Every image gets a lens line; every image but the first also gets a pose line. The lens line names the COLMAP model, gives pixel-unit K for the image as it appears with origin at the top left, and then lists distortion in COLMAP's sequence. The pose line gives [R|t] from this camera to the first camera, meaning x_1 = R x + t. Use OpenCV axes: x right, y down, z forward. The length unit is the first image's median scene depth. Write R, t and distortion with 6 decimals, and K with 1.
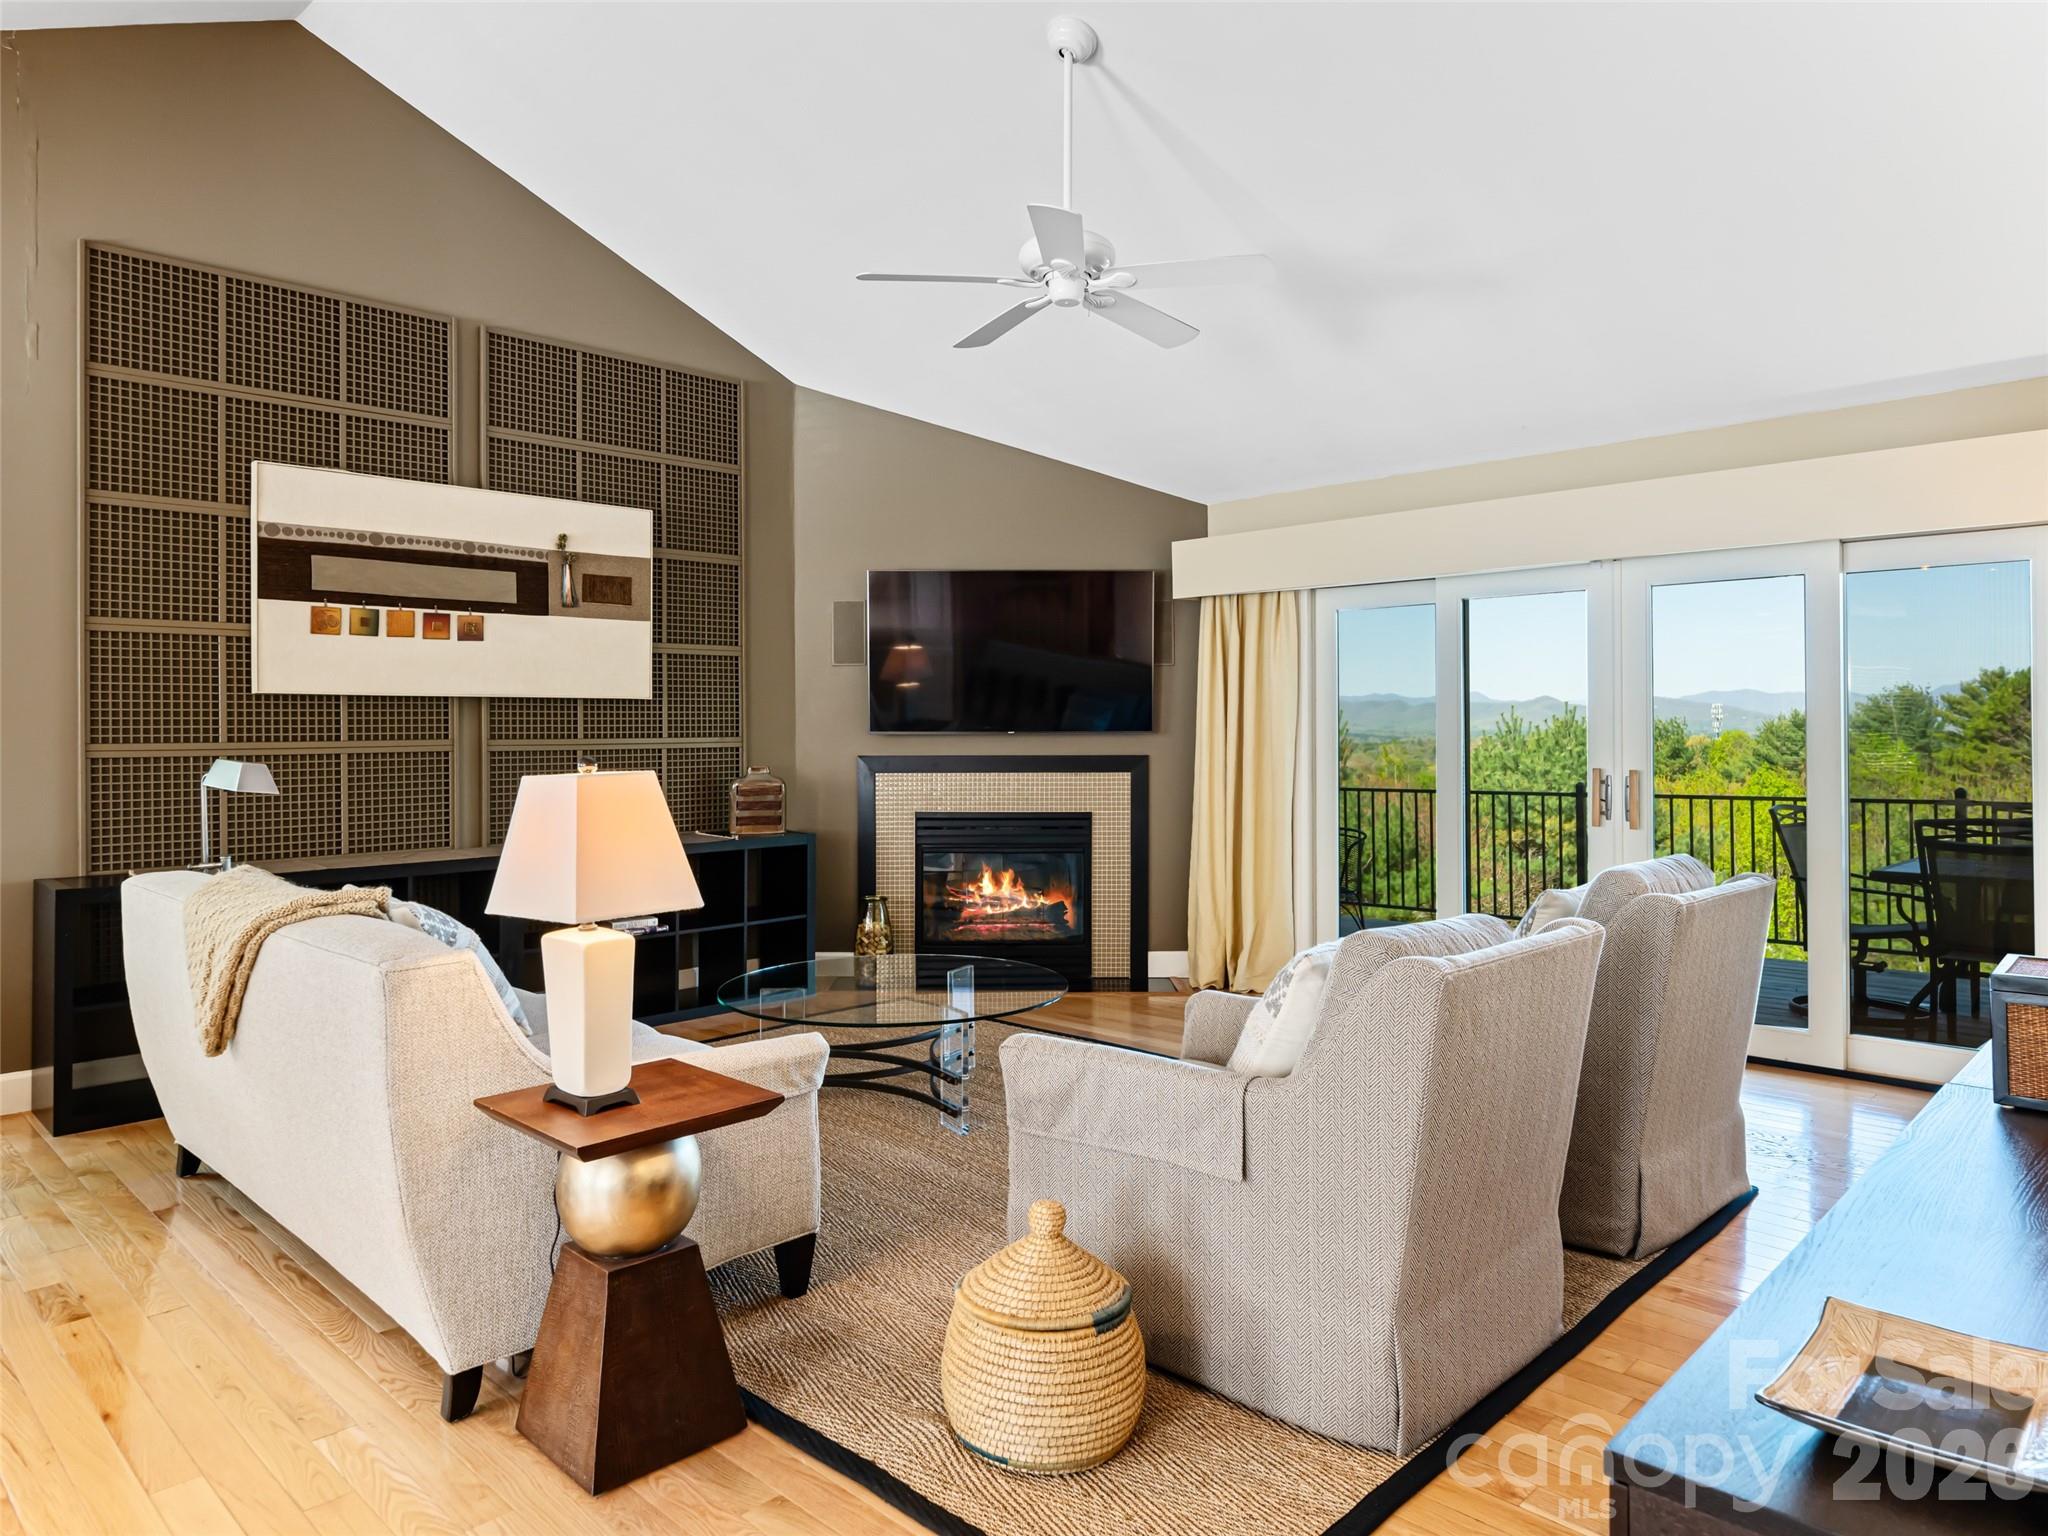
lens RADIAL K [[1314.5, 0, 1025.2], [0, 1314.5, 712.5], [0, 0, 1]] dist [0.000975, 0.000105]
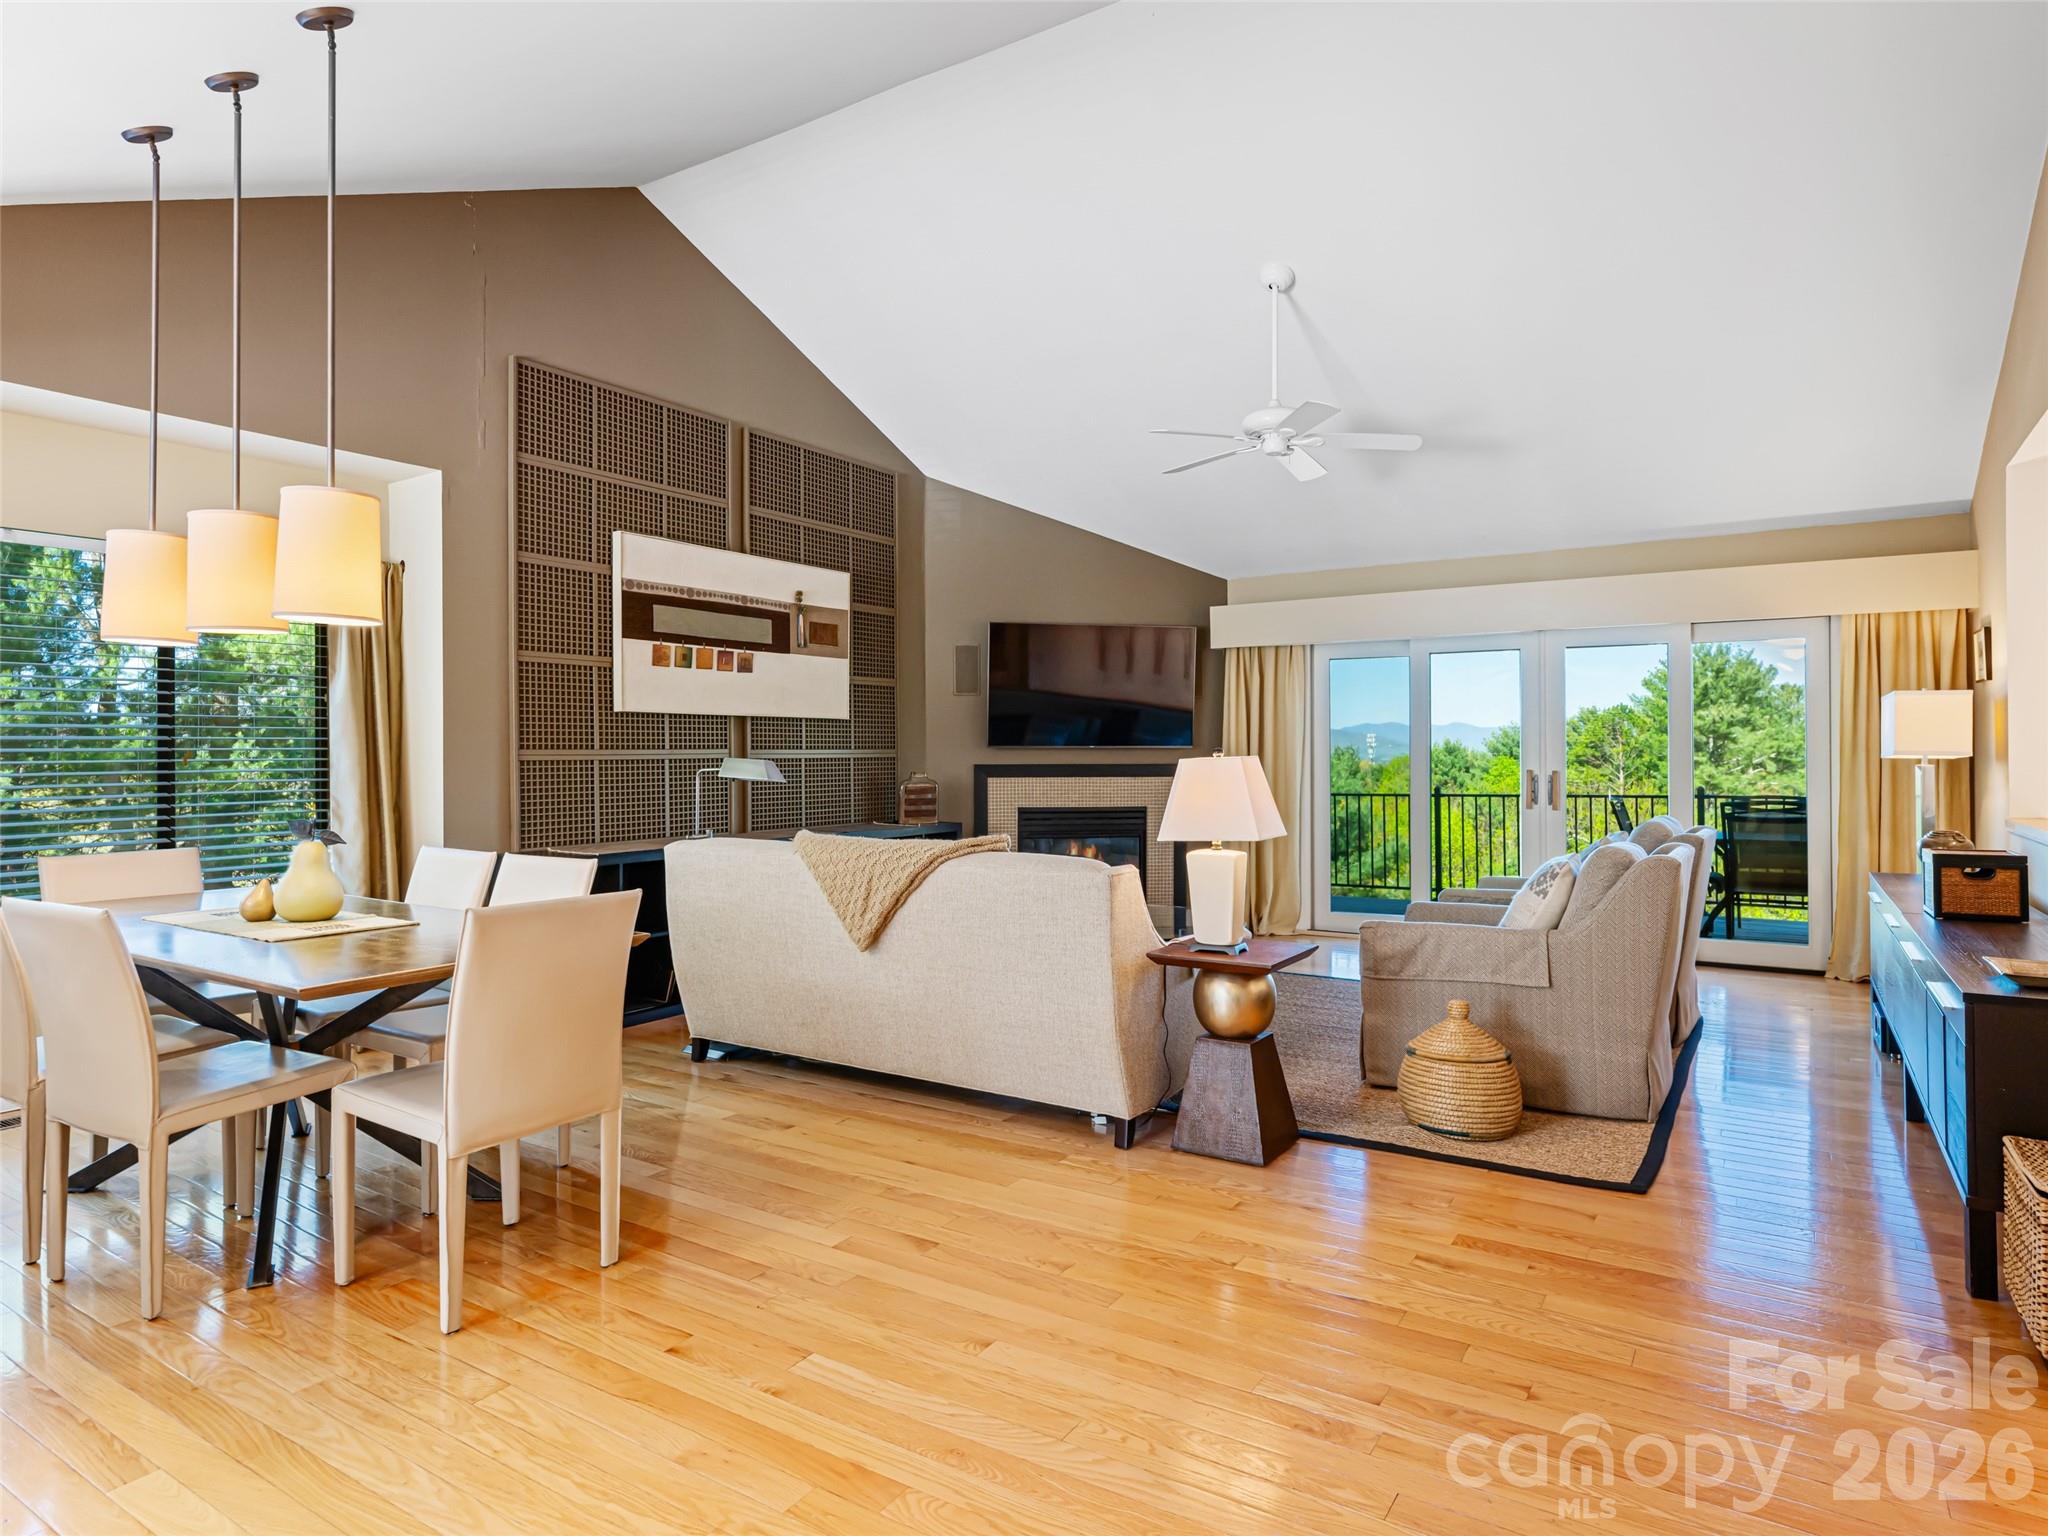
lens RADIAL K [[1190.2, 0, 1028.9], [0, 1190.2, 736.6], [0, 0, 1]] dist [0.003060, 0.000398]
pose [[0.979132, 0.004576, 0.203175, -0.378016], [-0.004049, 0.999987, -0.003008, 0.010539], [-0.203186, 0.002123, 0.979138, -0.195919]]
